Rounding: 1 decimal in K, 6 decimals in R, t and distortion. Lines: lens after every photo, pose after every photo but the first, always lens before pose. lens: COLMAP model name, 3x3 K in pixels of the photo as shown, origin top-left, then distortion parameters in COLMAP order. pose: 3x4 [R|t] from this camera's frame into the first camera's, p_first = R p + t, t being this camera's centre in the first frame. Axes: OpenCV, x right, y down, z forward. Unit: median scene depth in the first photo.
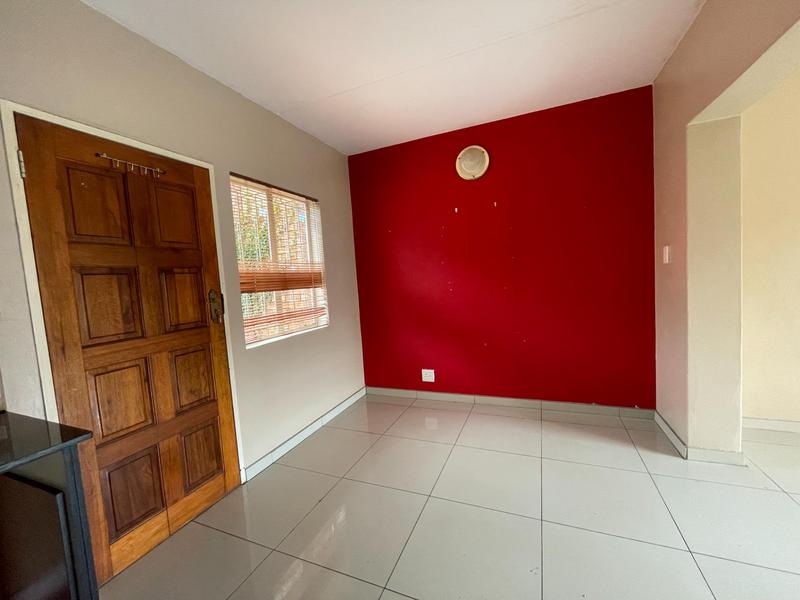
lens RADIAL K [[328.2, 0, 401.1], [0, 328.2, 300.2], [0, 0, 1]] dist [-0.001954, 0.000168]
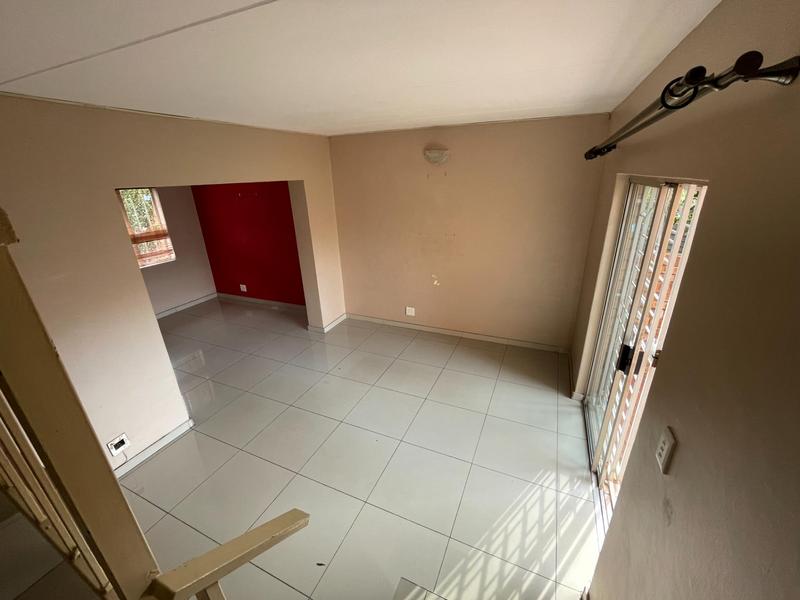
lens RADIAL K [[328.2, 0, 401.1], [0, 328.2, 300.2], [0, 0, 1]] dist [-0.001954, 0.000168]
pose [[0.998992, 0.042283, -0.015047, 1.218840], [-0.036290, 0.958283, 0.283508, -0.306834], [0.026407, -0.282677, 0.958852, -0.884356]]
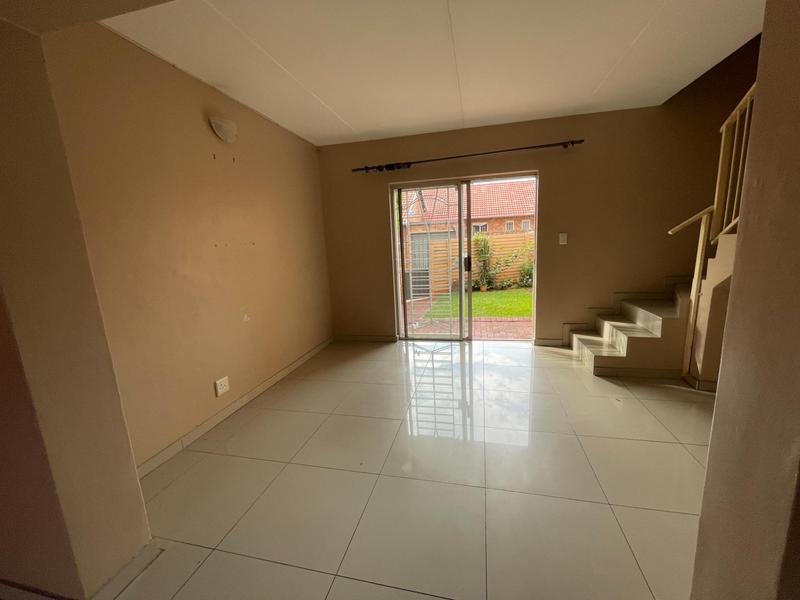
lens RADIAL K [[328.2, 0, 401.1], [0, 328.2, 300.2], [0, 0, 1]] dist [-0.001954, 0.000168]
pose [[-0.156092, -0.105571, 0.982085, 0.214224], [0.129949, 0.983435, 0.126370, -0.061474], [-0.979157, 0.147346, -0.139788, 0.357065]]
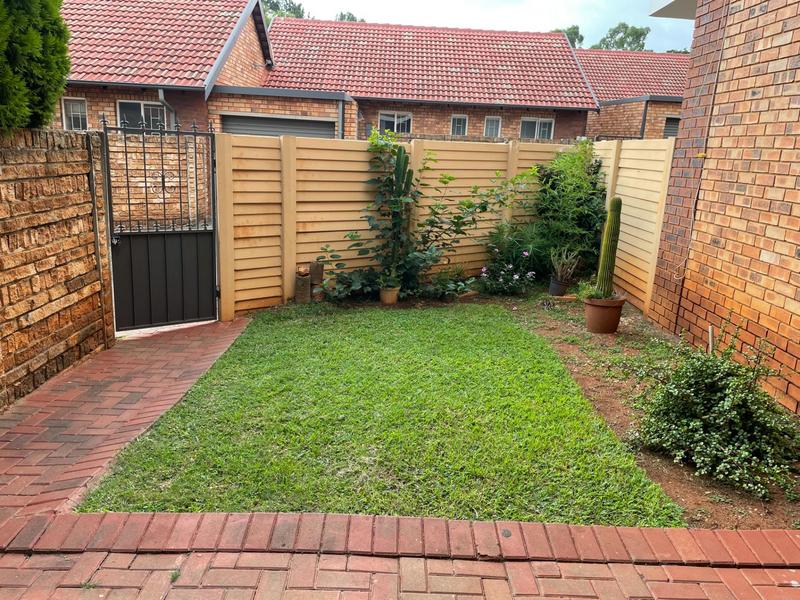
lens RADIAL K [[604.3, 0, 397.3], [0, 604.3, 301.8], [0, 0, 1]] dist [0.082423, -0.108771]
pose [[-0.383448, -0.186086, 0.904621, 1.636886], [0.042547, 0.974892, 0.218576, -0.084764], [-0.922582, 0.122302, -0.365903, -0.283723]]
